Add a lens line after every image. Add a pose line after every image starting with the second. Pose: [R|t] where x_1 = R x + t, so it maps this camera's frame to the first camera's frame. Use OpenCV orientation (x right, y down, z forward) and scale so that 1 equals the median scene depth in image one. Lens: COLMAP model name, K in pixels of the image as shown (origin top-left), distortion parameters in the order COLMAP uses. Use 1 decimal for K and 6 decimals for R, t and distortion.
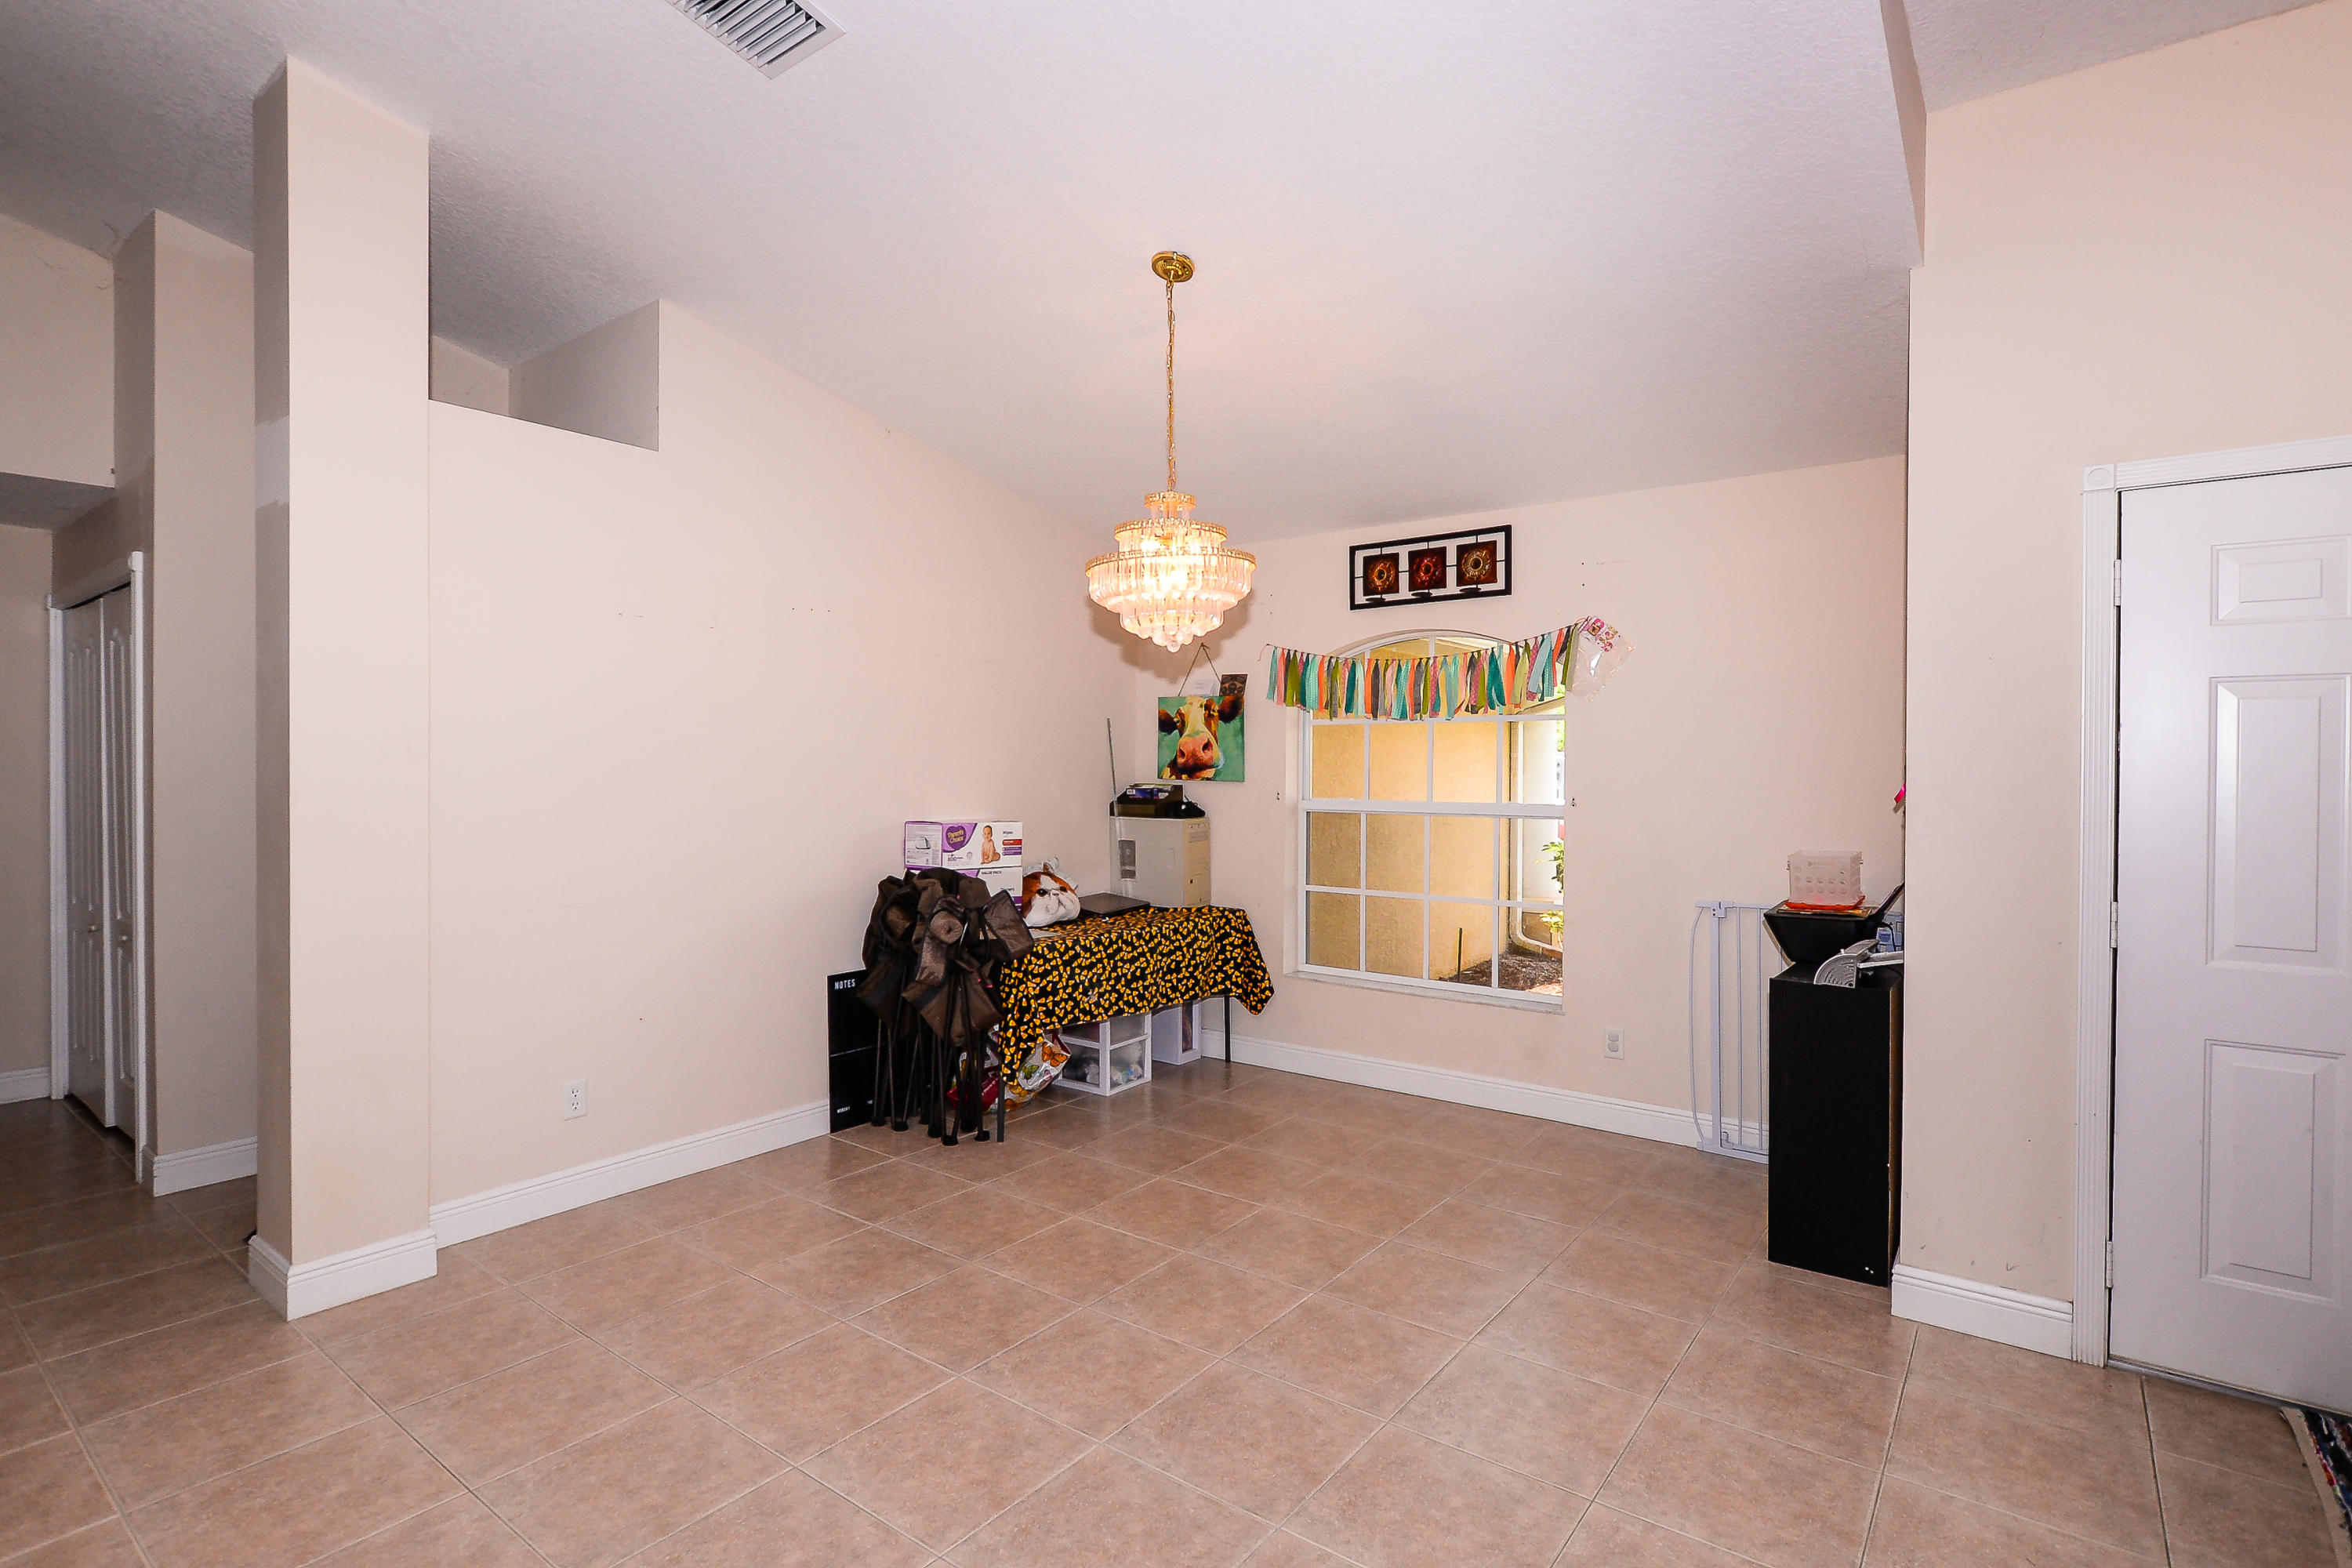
lens RADIAL K [[1136.4, 0, 1177.4], [0, 1136.4, 784.1], [0, 0, 1]] dist [-0.023950, 0.000611]
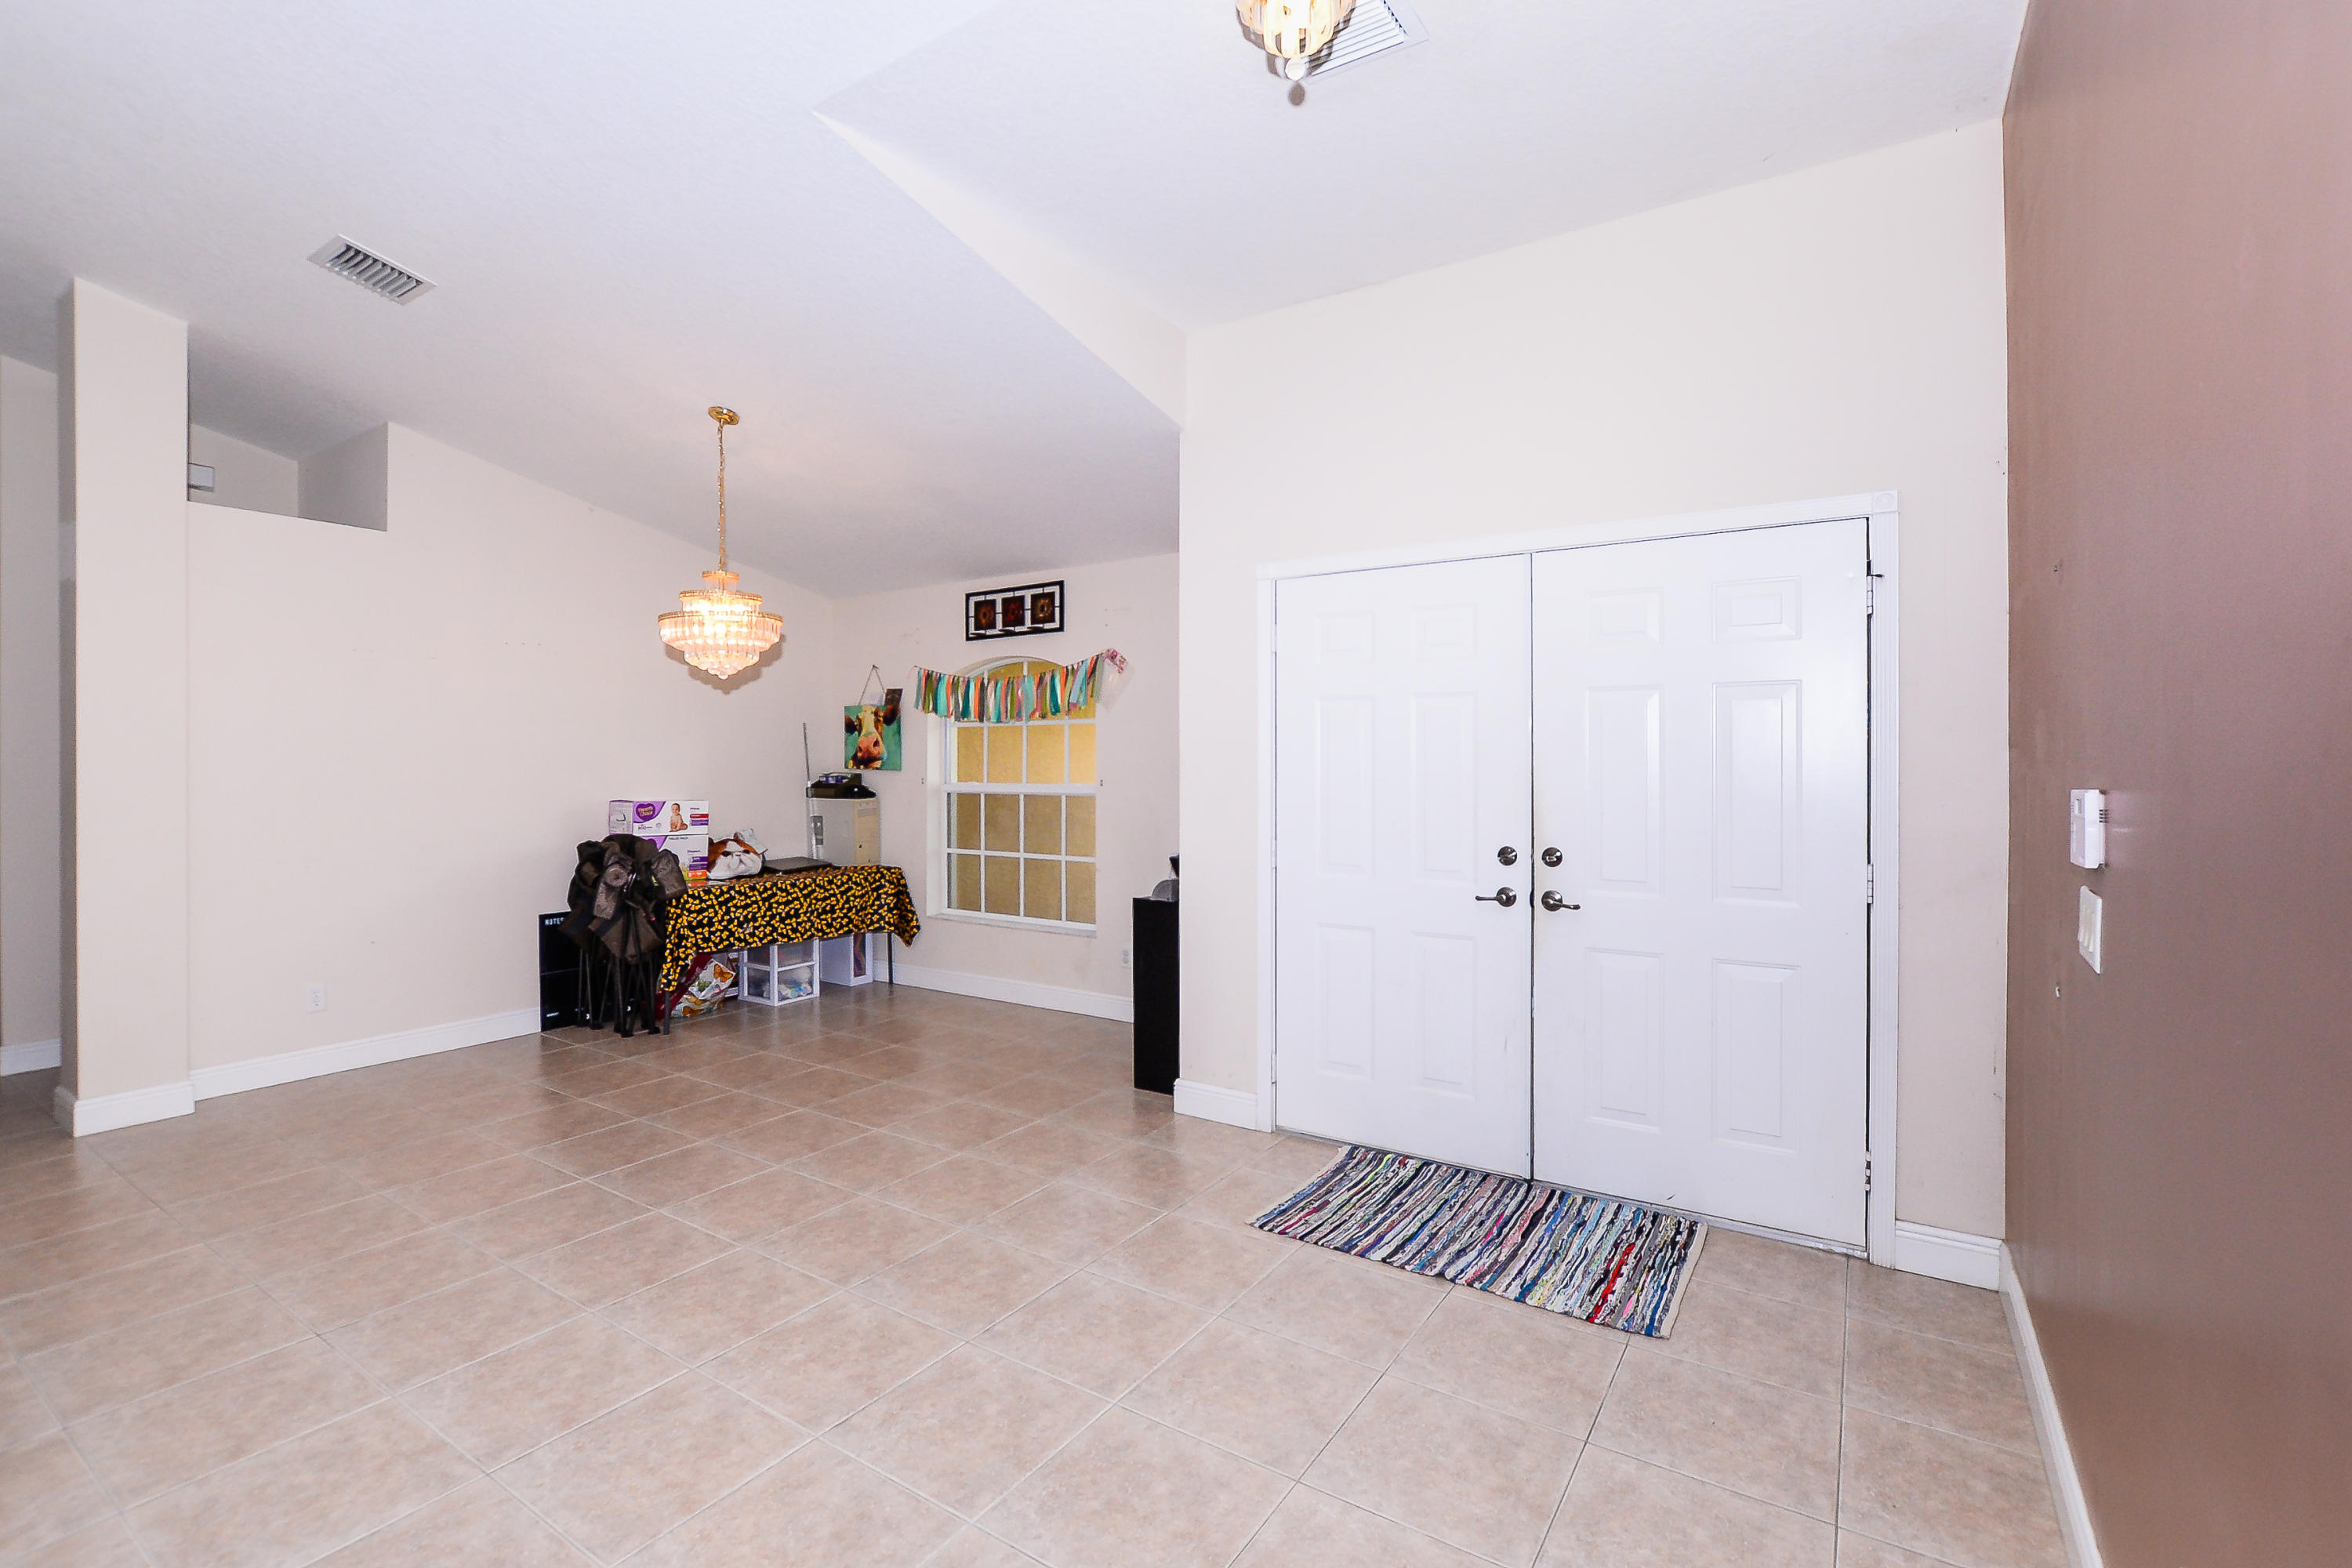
lens RADIAL K [[1045.8, 0, 1174.7], [0, 1045.8, 770.0], [0, 0, 1]] dist [-0.021666, -0.000268]
pose [[0.997630, -0.006541, 0.068499, 0.324273], [0.007126, 0.999940, -0.008289, 0.011095], [-0.068441, 0.008757, 0.997617, -0.254319]]
